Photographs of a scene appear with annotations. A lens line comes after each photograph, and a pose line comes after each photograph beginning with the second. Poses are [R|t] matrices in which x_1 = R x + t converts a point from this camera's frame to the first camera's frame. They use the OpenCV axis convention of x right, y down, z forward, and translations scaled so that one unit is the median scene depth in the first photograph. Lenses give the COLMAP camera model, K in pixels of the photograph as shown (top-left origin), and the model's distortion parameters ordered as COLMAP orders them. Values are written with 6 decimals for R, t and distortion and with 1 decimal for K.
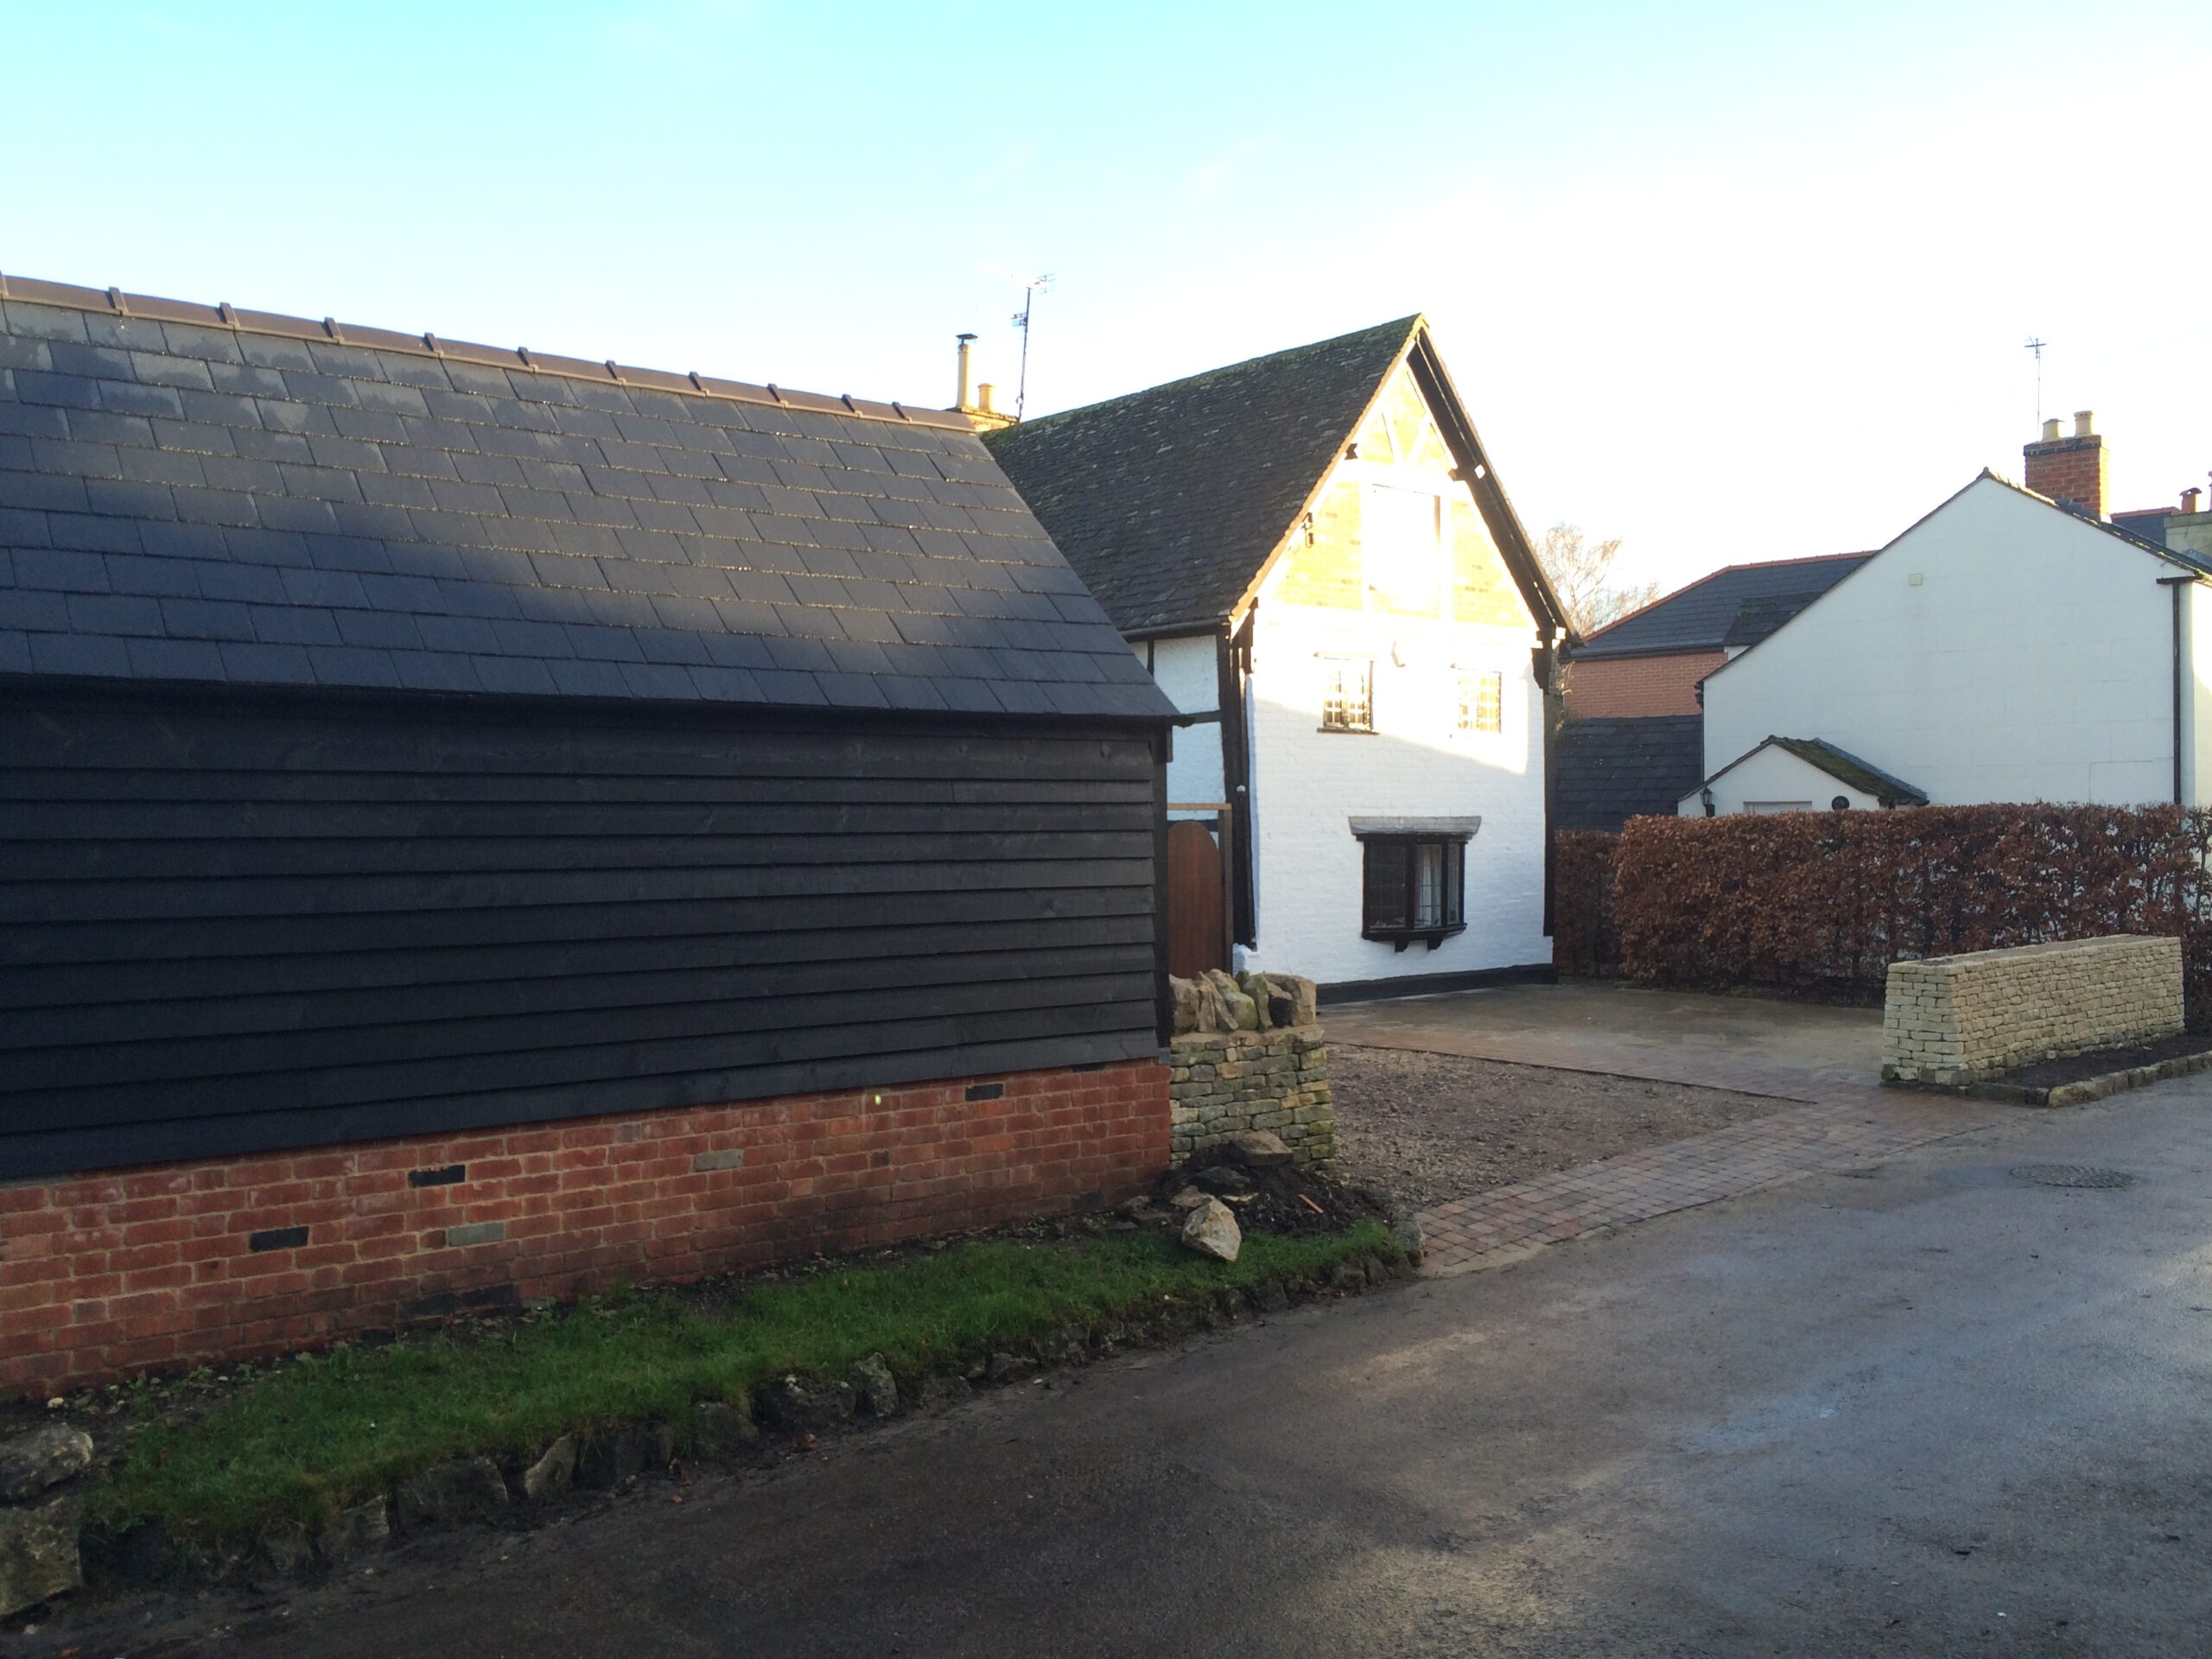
lens RADIAL K [[1889.3, 0, 1113.4], [0, 1889.3, 819.5], [0, 0, 1]] dist [0.082349, -0.117648]
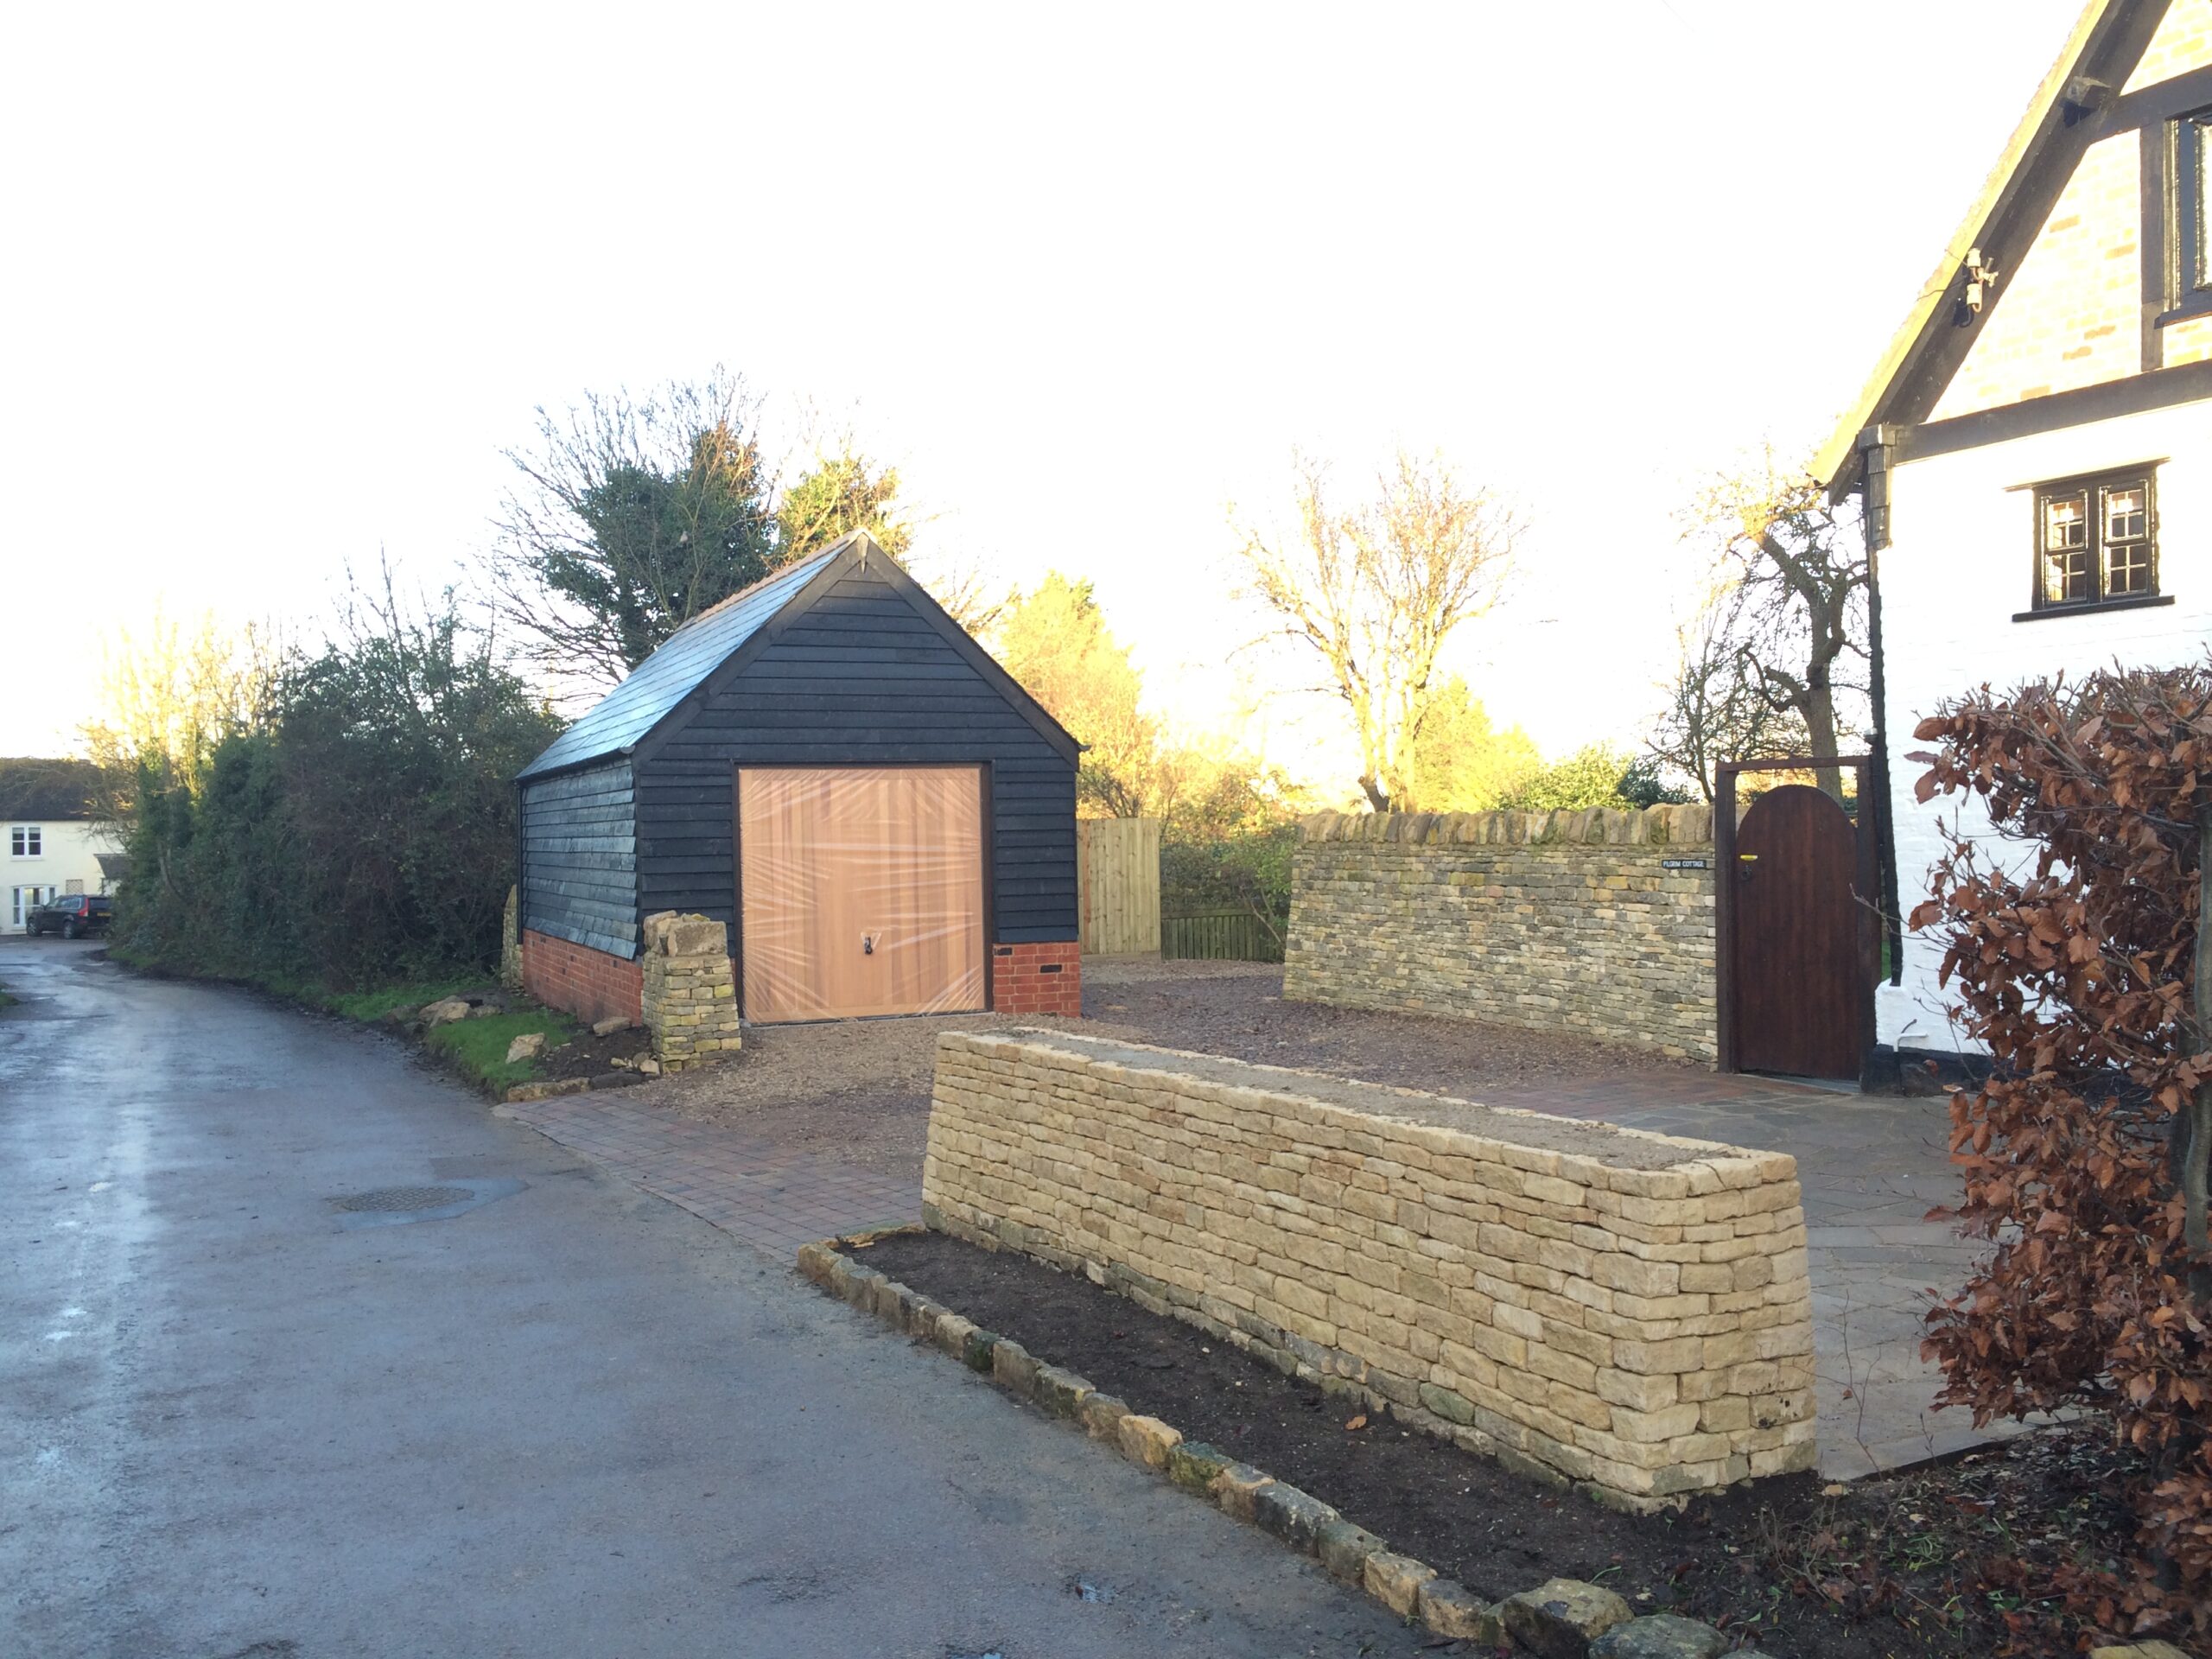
lens RADIAL K [[1889.3, 0, 1108.5], [0, 1889.3, 836.5], [0, 0, 1]] dist [0.082349, -0.117648]
pose [[-0.221176, 0.016400, -0.975096, 1.023384], [0.023649, 0.999655, 0.011449, 0.007787], [0.974947, -0.020528, -0.221487, 1.192726]]
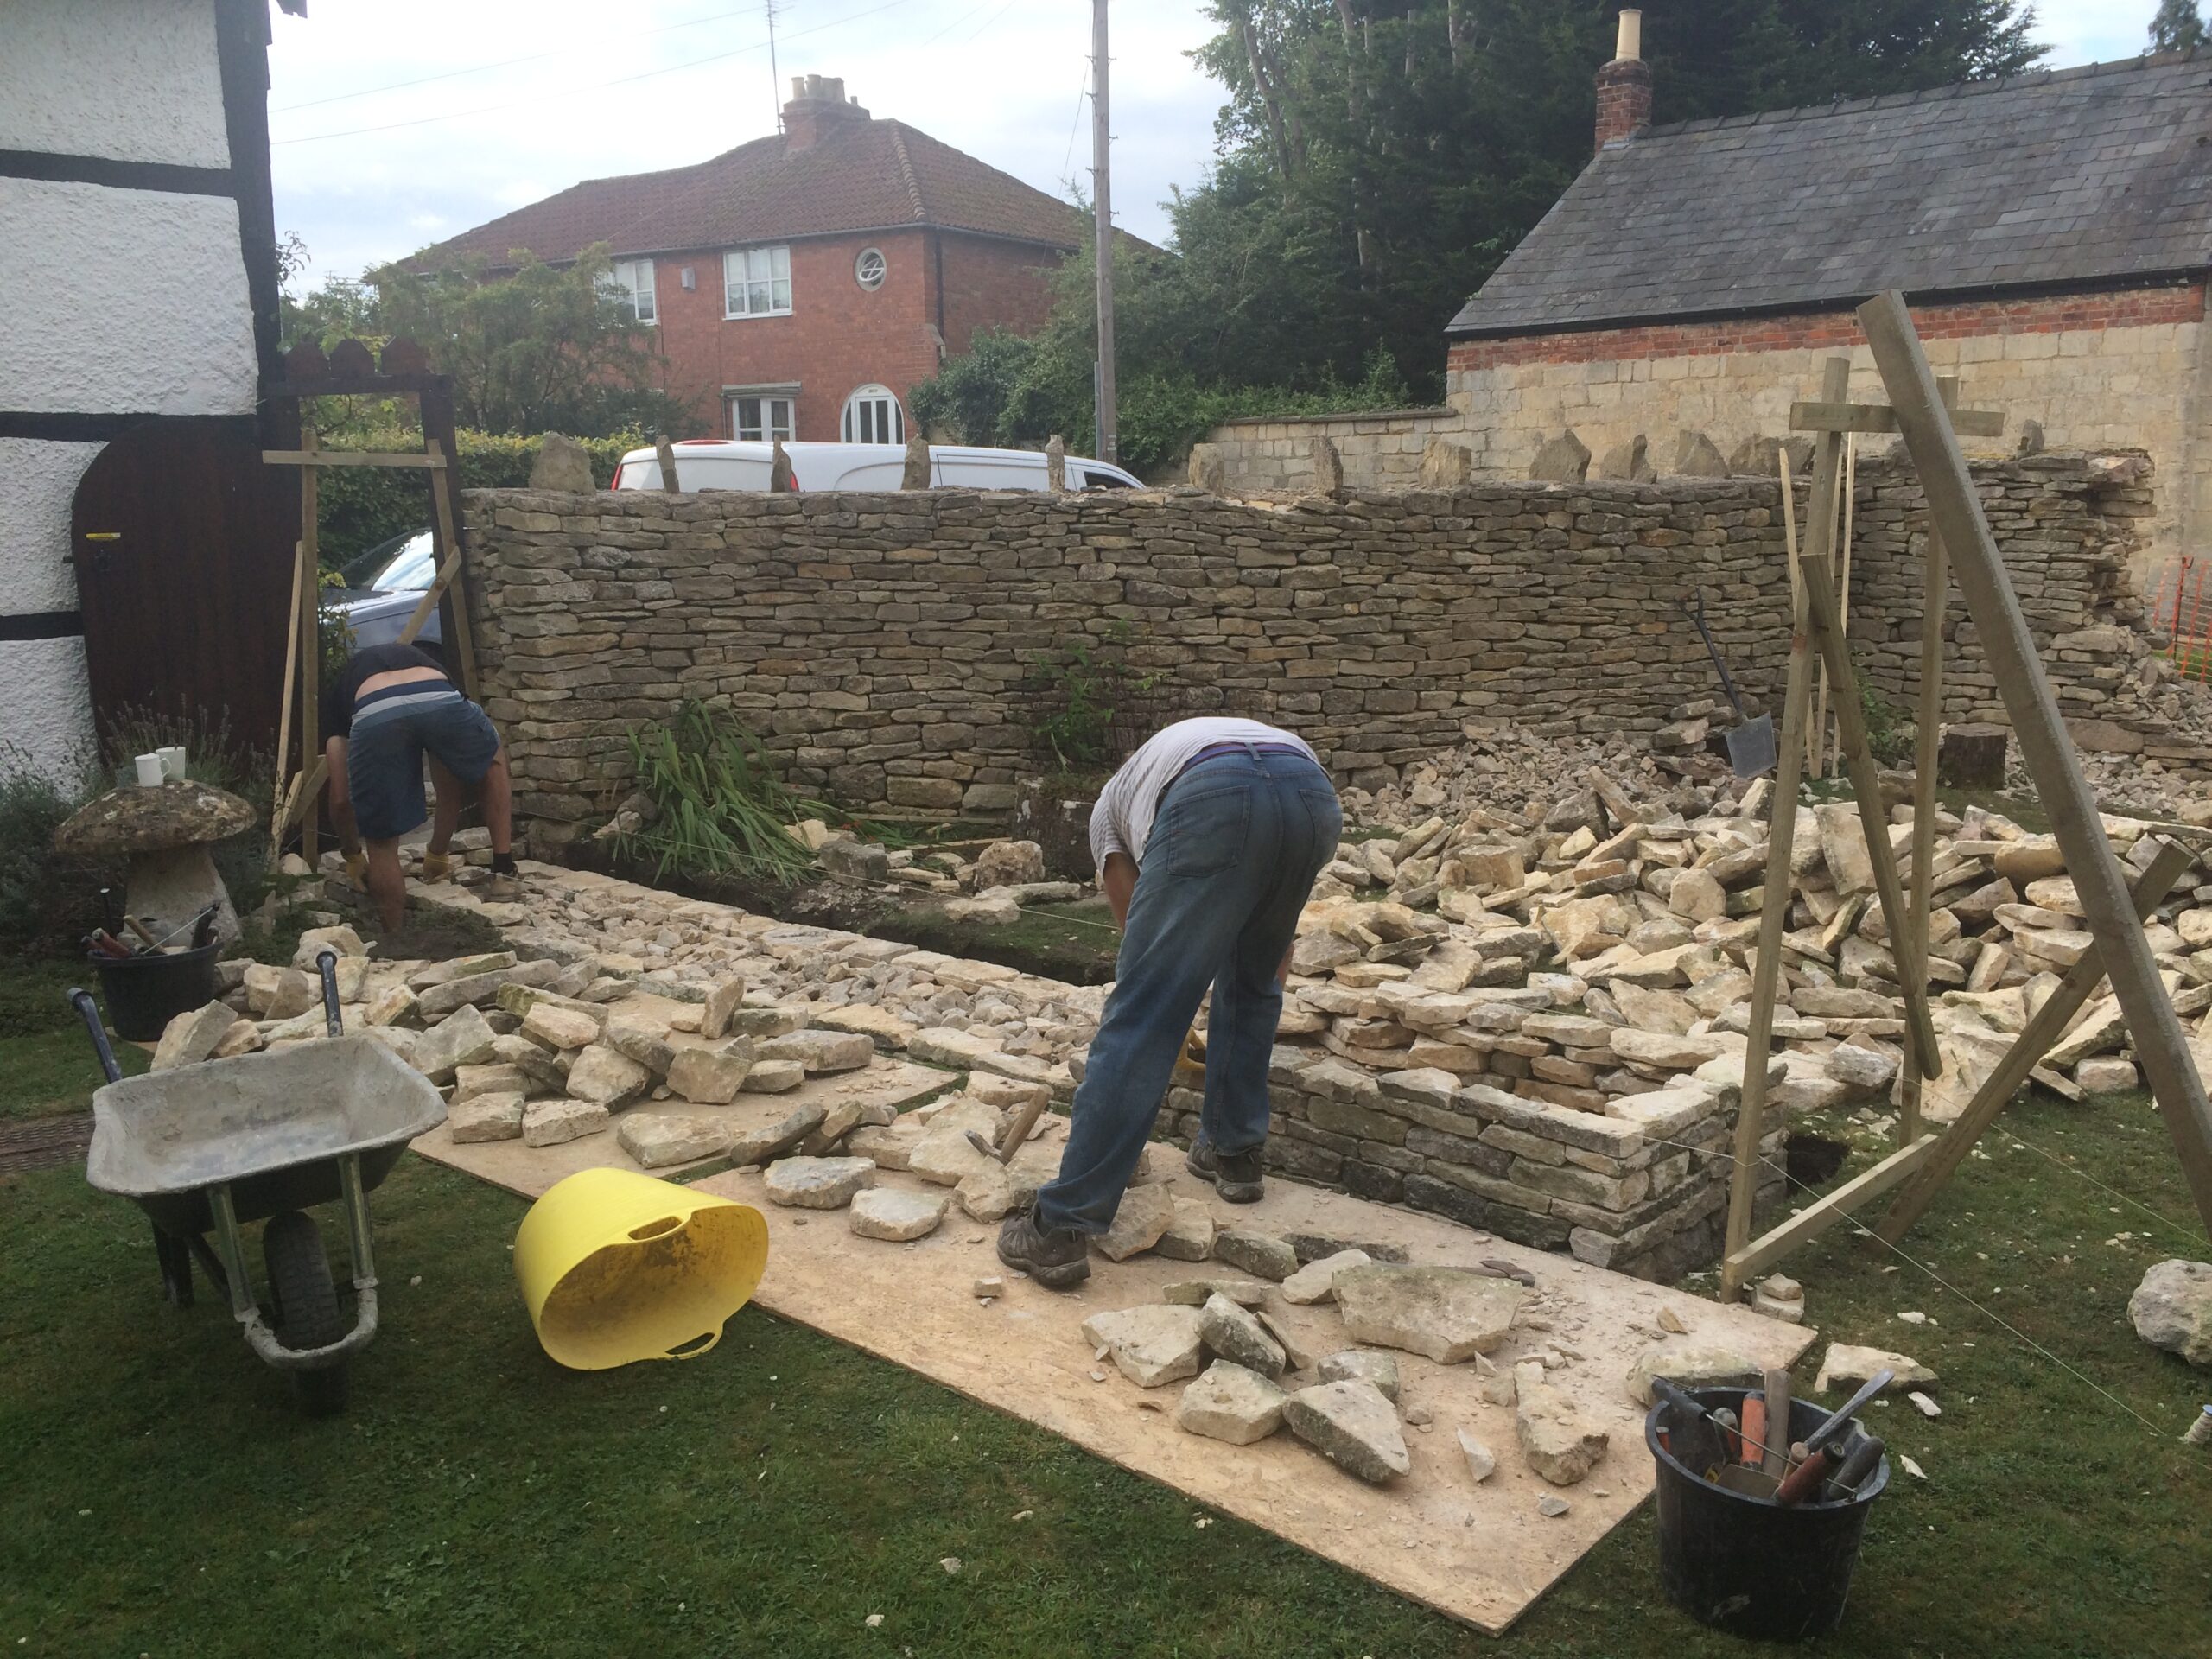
lens RADIAL K [[1889.3, 0, 1107.3], [0, 1889.3, 838.9], [0, 0, 1]] dist [0.082349, -0.117648]
pose [[-0.160501, -0.170502, 0.972198, -0.611407], [0.008754, 0.984683, 0.174137, 0.029841], [-0.986997, 0.036460, -0.156550, 1.176362]]
